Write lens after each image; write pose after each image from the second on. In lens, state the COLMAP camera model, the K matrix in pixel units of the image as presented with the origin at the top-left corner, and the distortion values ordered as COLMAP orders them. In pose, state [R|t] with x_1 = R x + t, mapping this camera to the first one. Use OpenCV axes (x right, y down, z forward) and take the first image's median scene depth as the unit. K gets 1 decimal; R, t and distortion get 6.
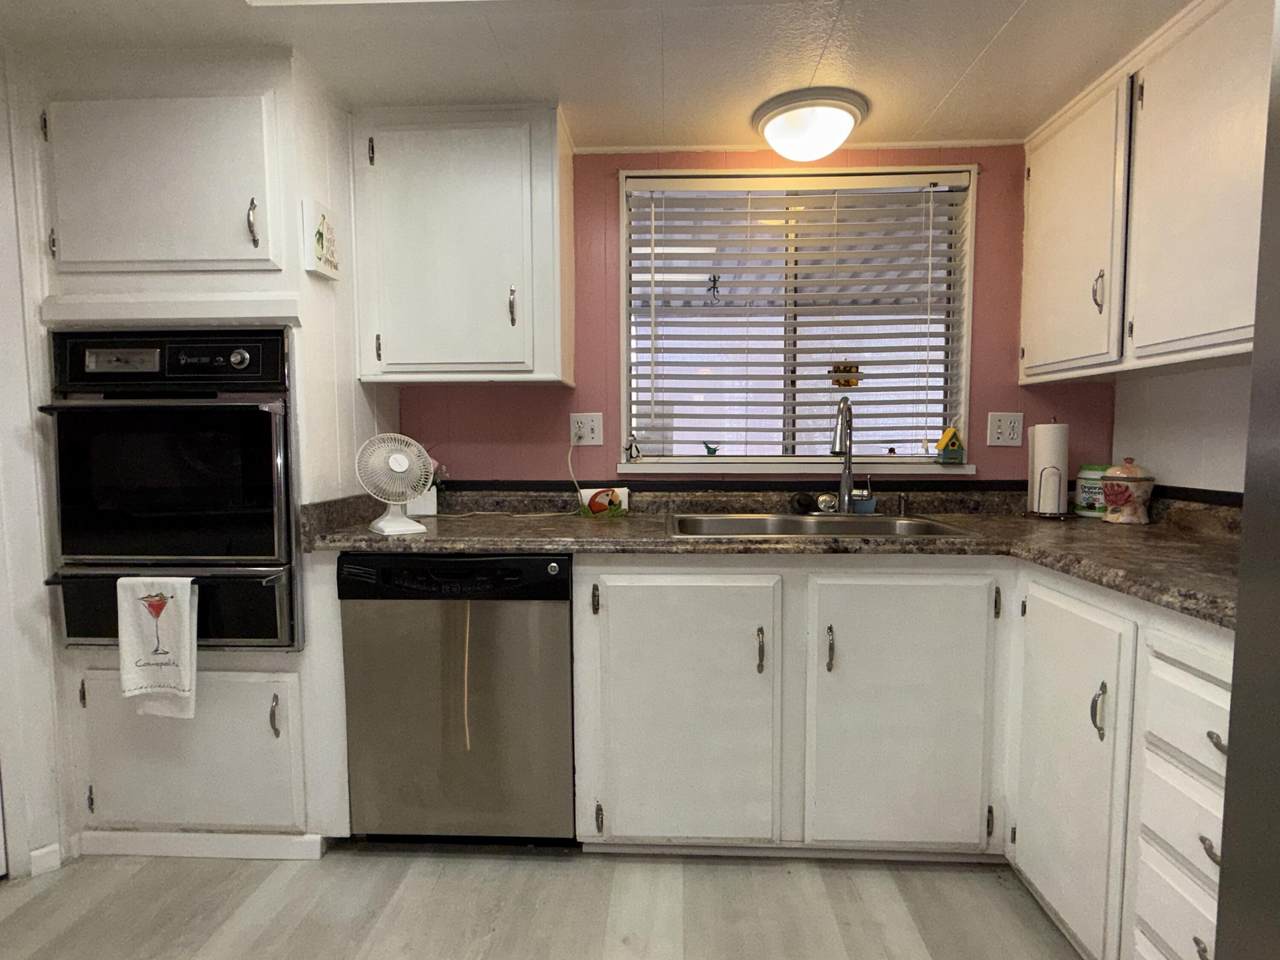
lens RADIAL K [[675.9, 0, 641.5], [0, 675.9, 482.5], [0, 0, 1]] dist [-0.005120, 0.001369]
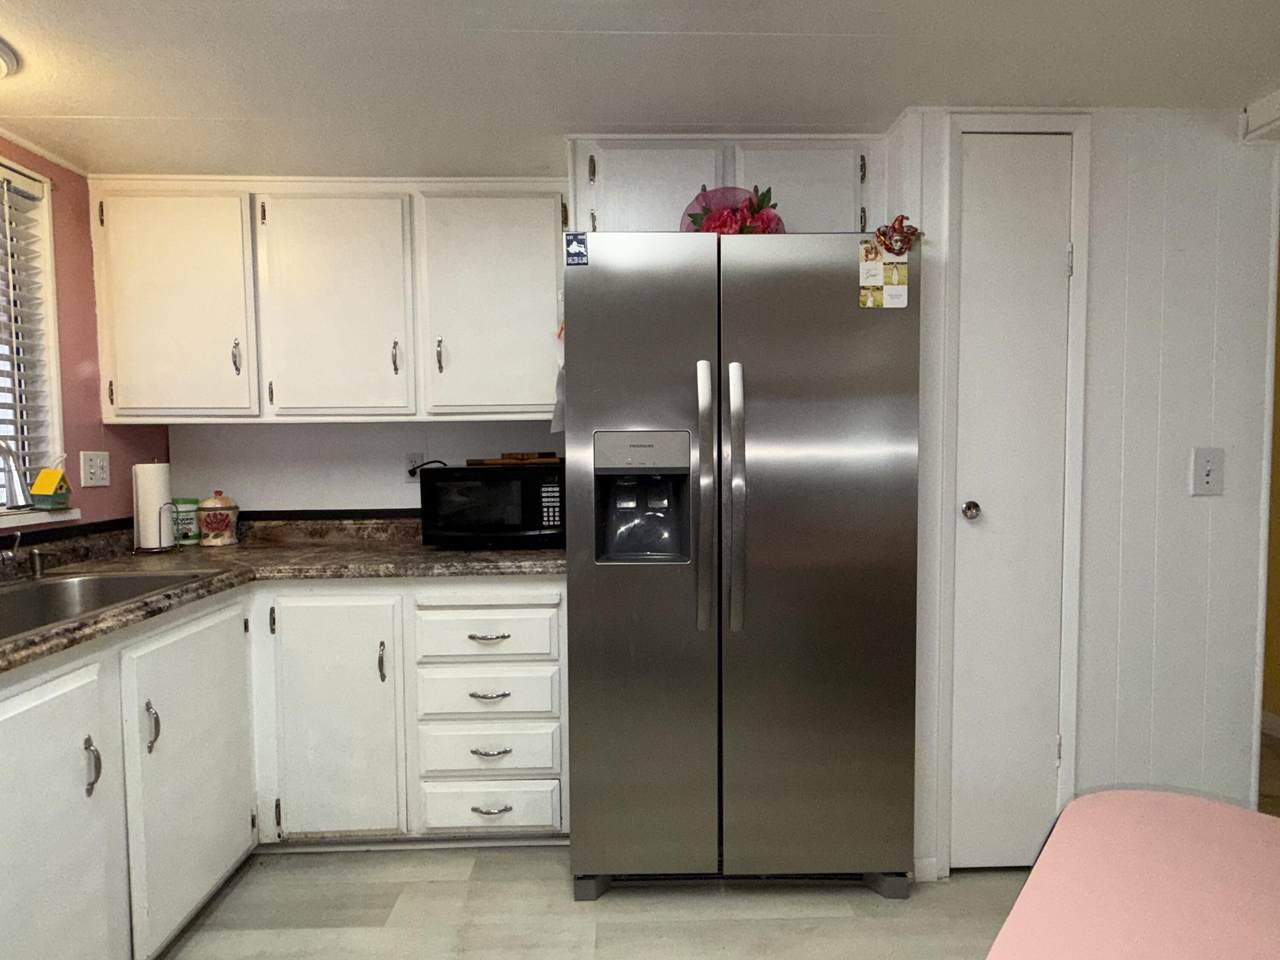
lens RADIAL K [[675.9, 0, 639.1], [0, 675.9, 481.0], [0, 0, 1]] dist [-0.005120, 0.001369]
pose [[-0.103188, -0.042598, 0.993749, -0.565342], [0.073247, 0.996044, 0.050302, -0.061232], [-0.991961, 0.077980, -0.099660, 0.378003]]
